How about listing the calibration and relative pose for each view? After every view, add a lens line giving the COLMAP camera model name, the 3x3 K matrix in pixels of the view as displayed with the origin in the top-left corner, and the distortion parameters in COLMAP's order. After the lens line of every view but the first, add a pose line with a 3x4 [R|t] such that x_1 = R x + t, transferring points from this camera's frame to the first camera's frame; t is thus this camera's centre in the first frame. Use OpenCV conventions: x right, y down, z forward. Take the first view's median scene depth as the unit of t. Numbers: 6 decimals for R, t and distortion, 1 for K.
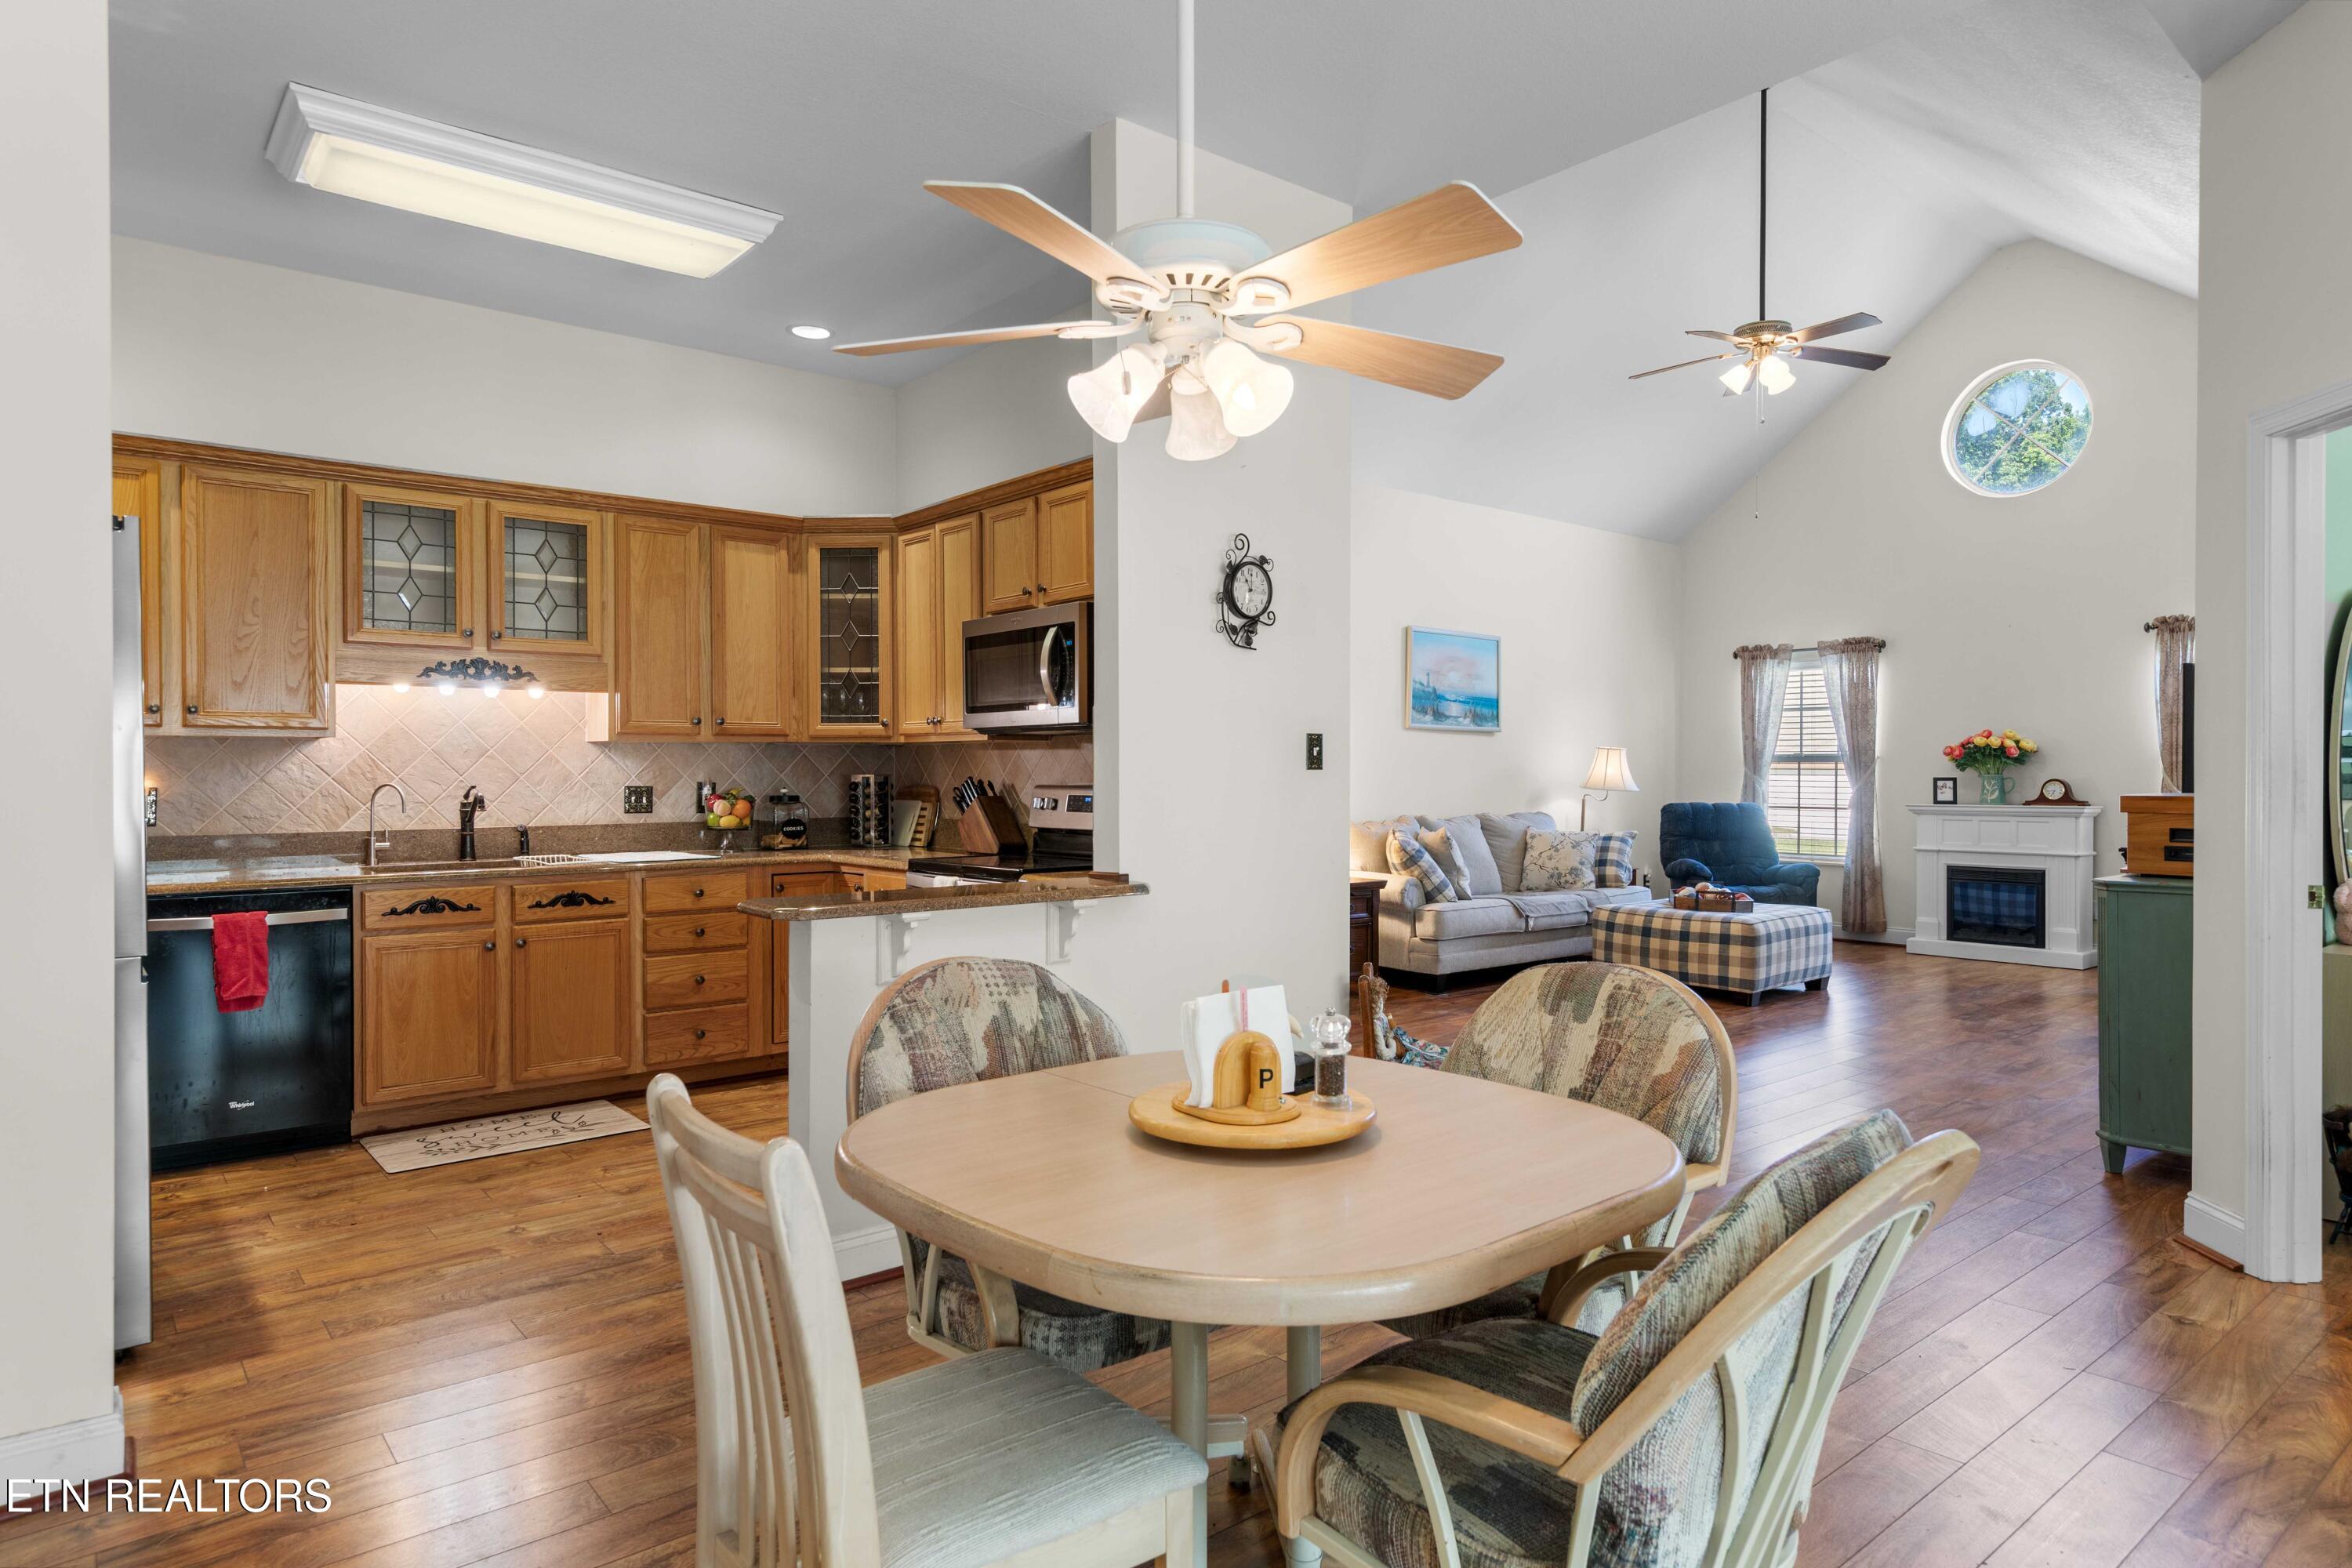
lens RADIAL K [[1353.4, 0, 1168.6], [0, 1353.4, 779.6], [0, 0, 1]] dist [0.006778, 0.000220]
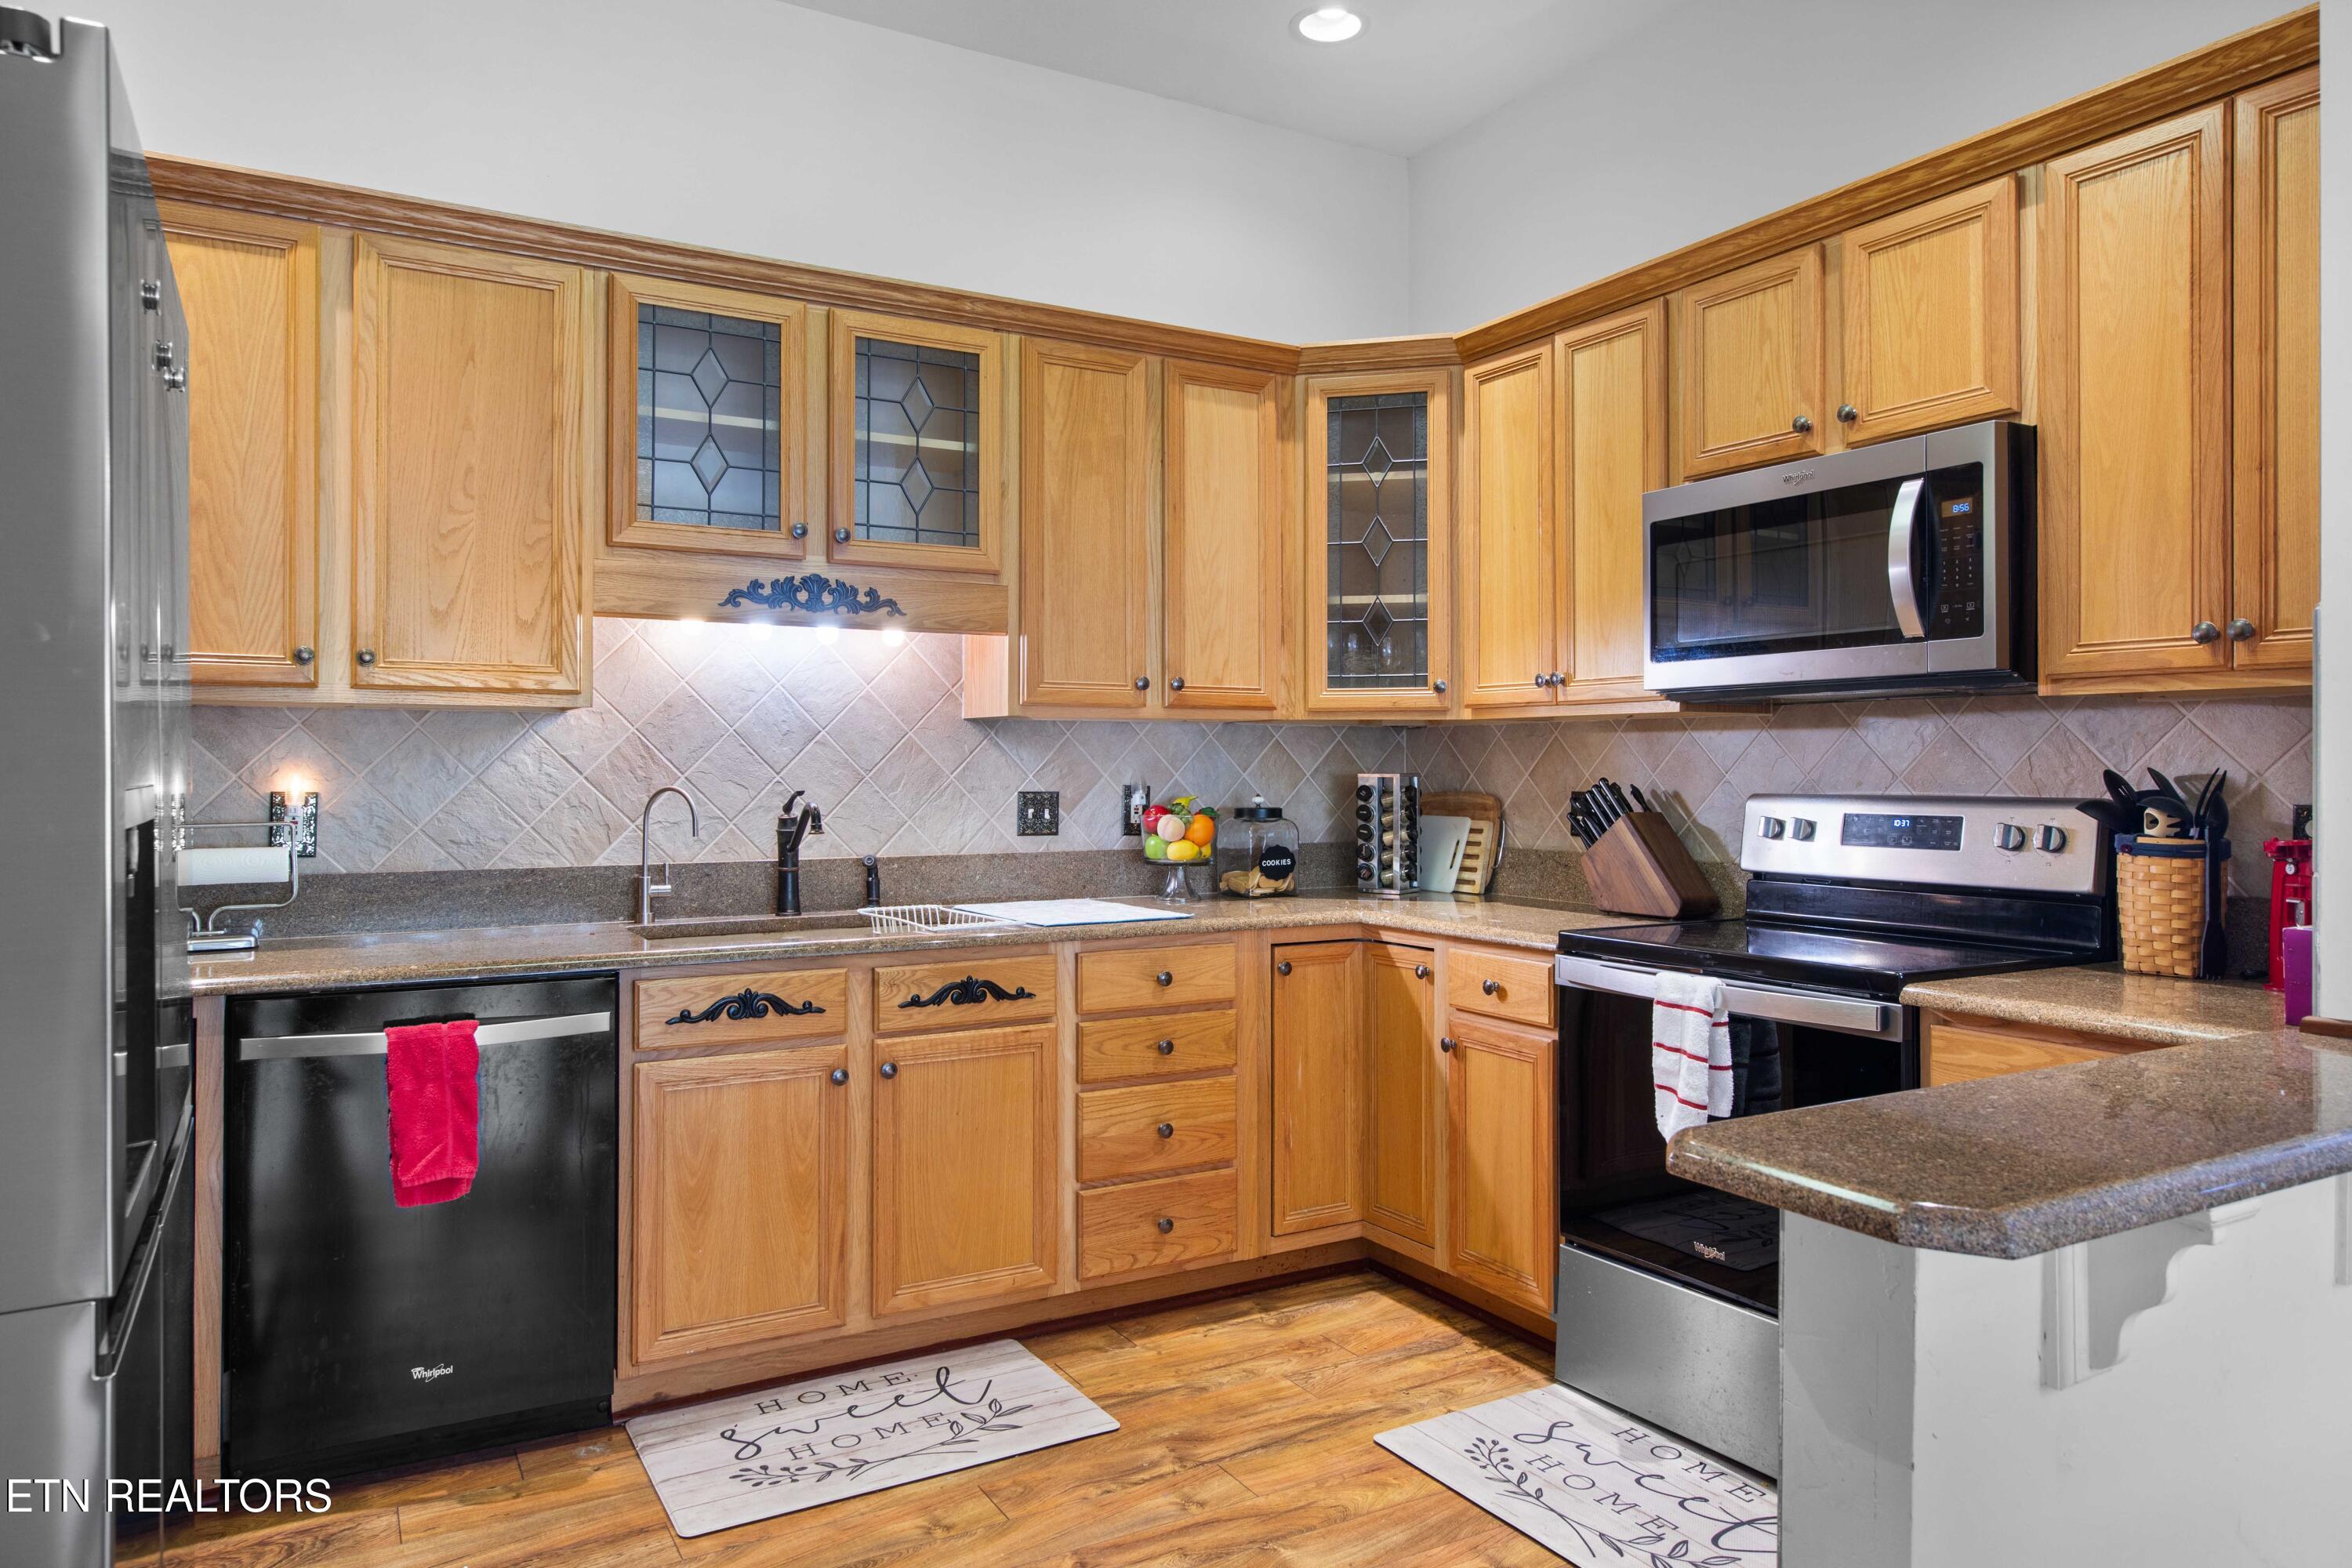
lens RADIAL K [[1507.8, 0, 1171.5], [0, 1507.8, 756.0], [0, 0, 1]] dist [0.005422, 0.001227]
pose [[0.984762, 0.001214, -0.173903, -0.236945], [-0.003845, 0.999883, -0.014794, -0.001573], [0.173864, 0.015237, 0.984652, 0.375006]]
